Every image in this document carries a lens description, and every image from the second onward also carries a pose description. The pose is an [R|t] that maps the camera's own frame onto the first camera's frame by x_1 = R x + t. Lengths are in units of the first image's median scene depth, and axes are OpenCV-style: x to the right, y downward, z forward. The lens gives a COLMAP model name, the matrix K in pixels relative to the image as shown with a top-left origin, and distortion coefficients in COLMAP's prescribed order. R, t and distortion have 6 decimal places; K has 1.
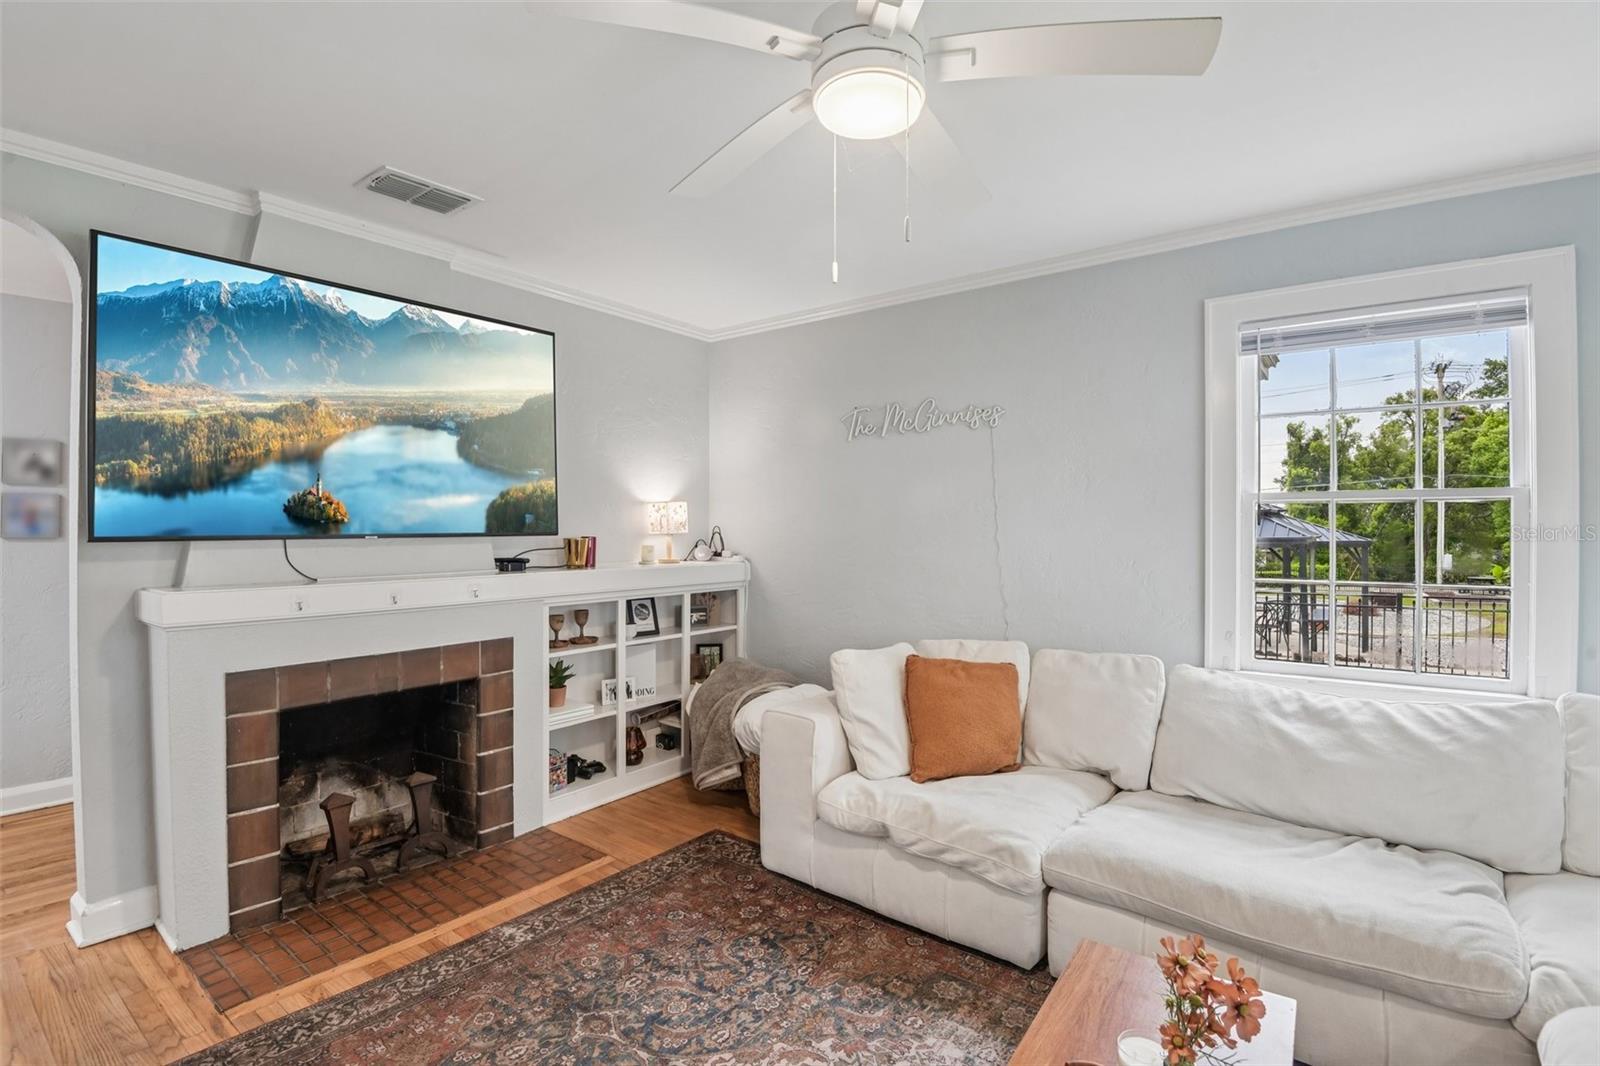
lens RADIAL K [[754.4, 0, 794.1], [0, 754.4, 534.8], [0, 0, 1]] dist [-0.023916, -0.005468]
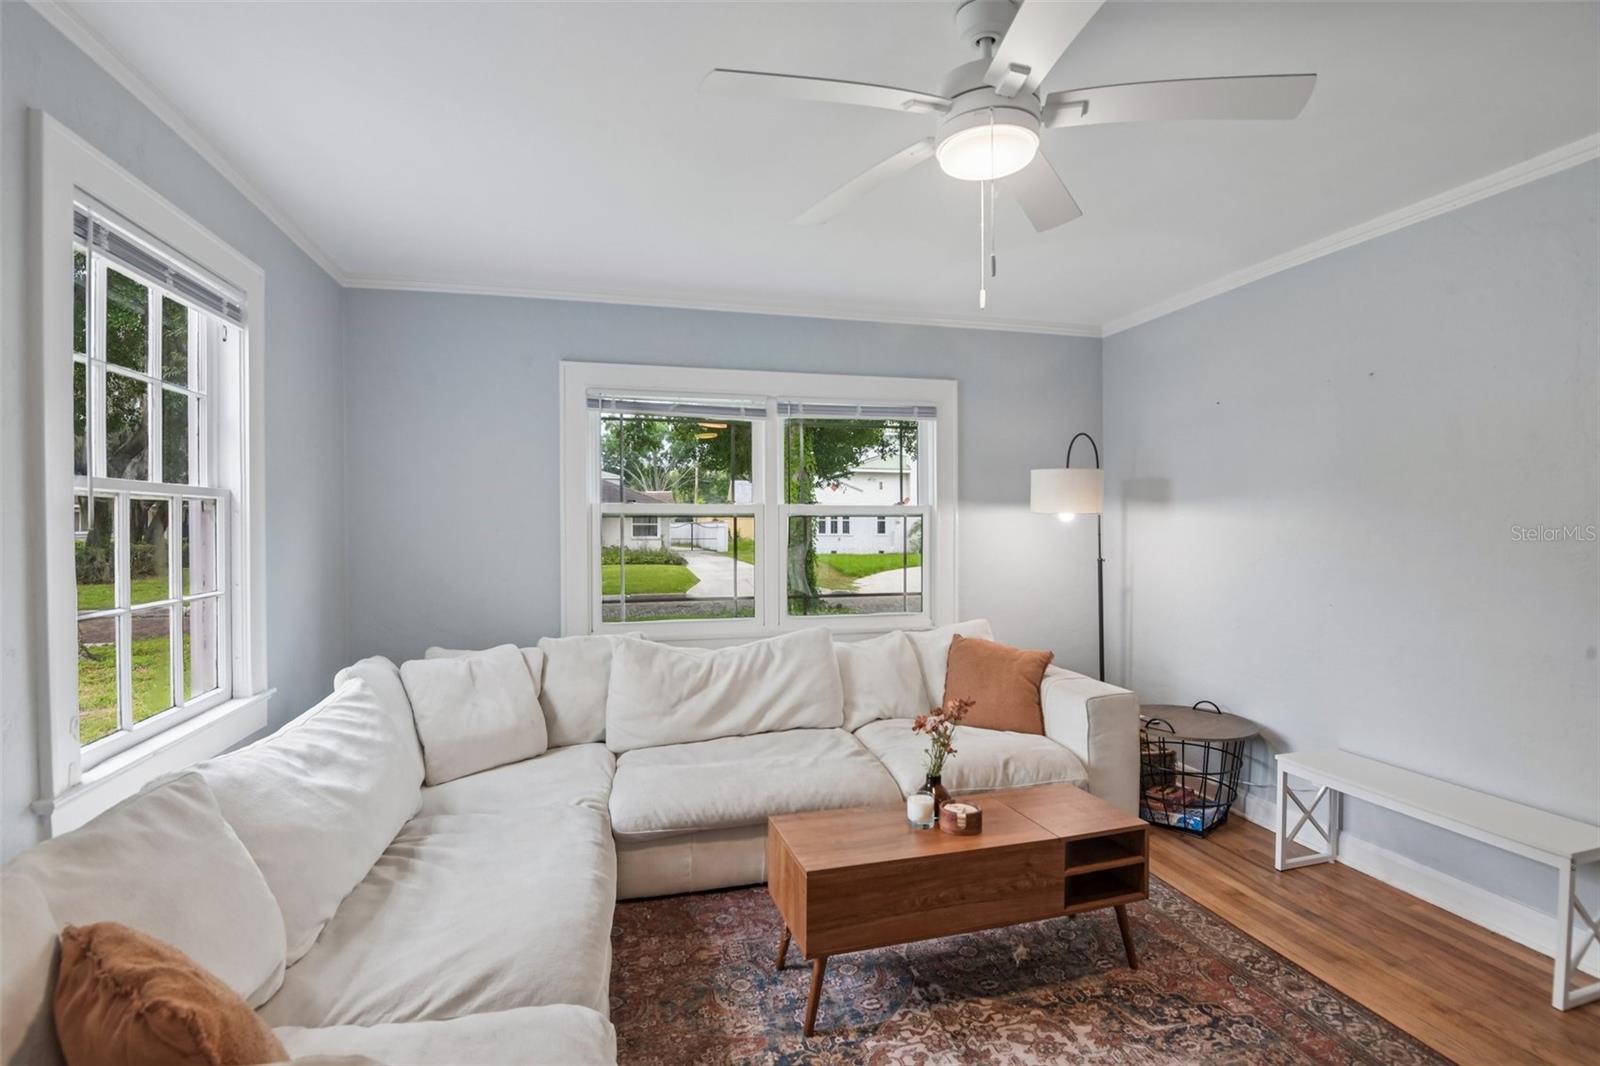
lens RADIAL K [[754.4, 0, 805.9], [0, 754.4, 520.6], [0, 0, 1]] dist [-0.023916, -0.005468]
pose [[-0.793216, -0.005112, 0.608919, -0.241388], [-0.001287, 0.999977, 0.006718, -0.030409], [-0.608939, 0.004546, -0.793204, 1.320480]]
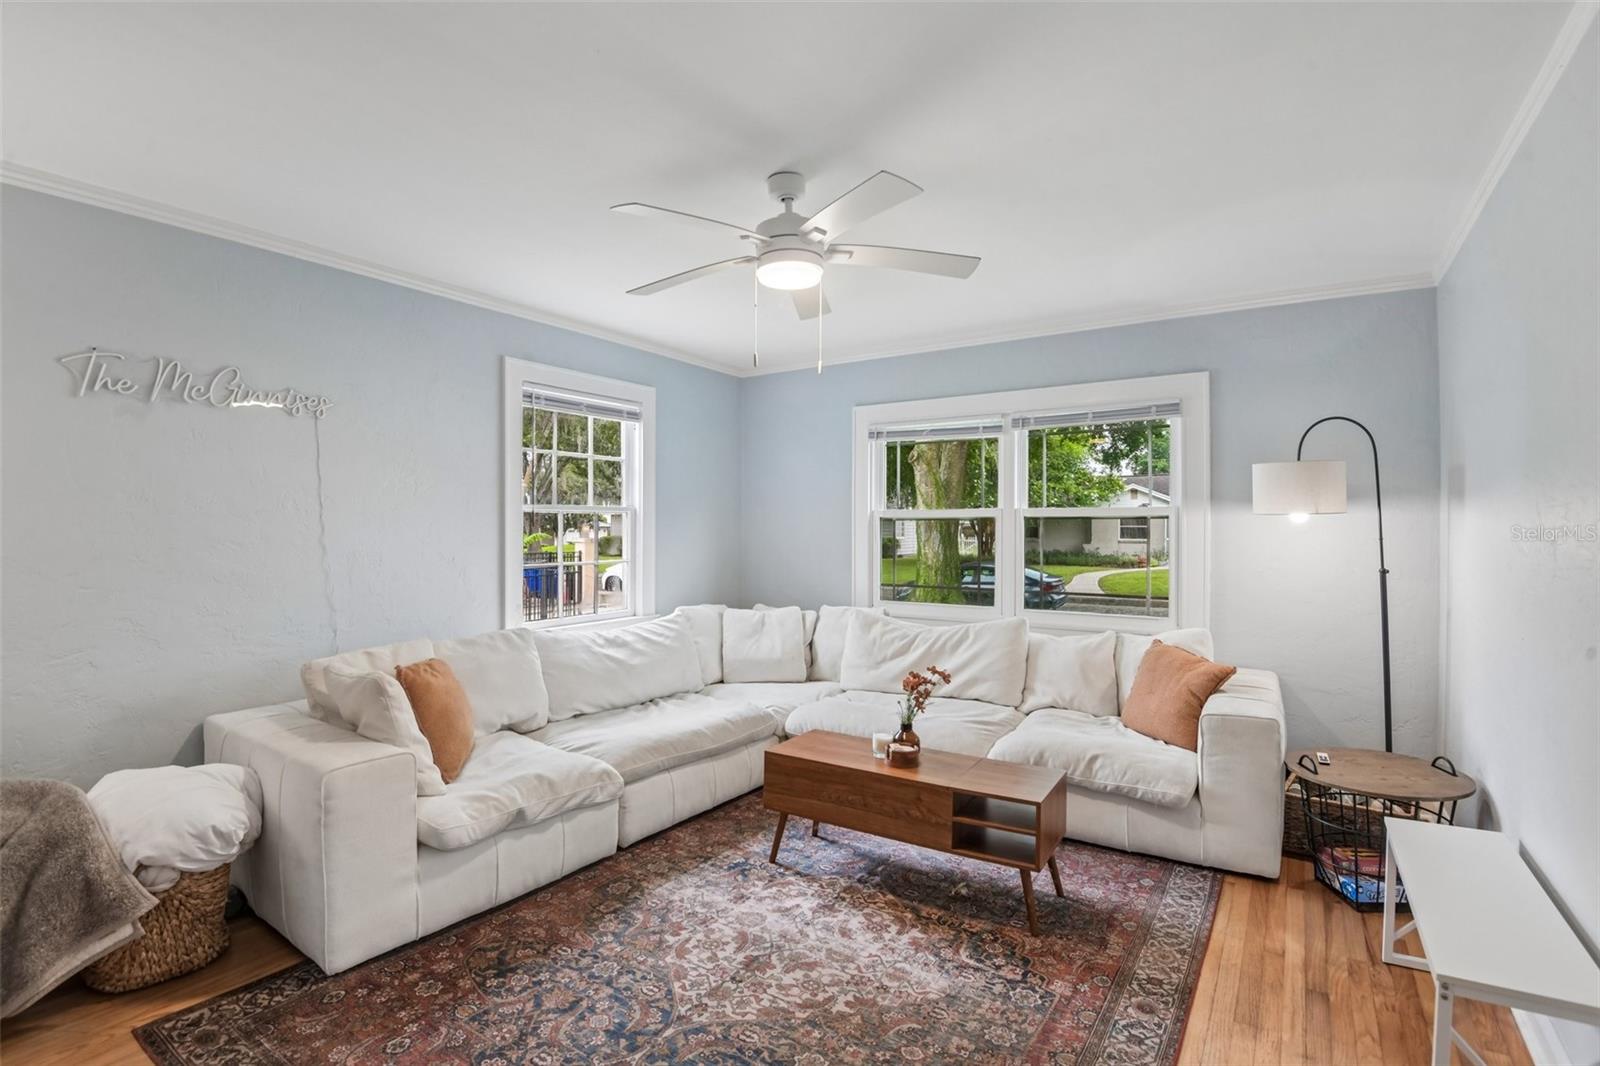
lens RADIAL K [[754.4, 0, 809.9], [0, 754.4, 529.7], [0, 0, 1]] dist [-0.023916, -0.005468]
pose [[-0.077297, -0.007036, 0.996983, -1.001447], [0.003834, 0.999966, 0.007354, -0.018741], [-0.997001, 0.004391, -0.077268, 0.691380]]
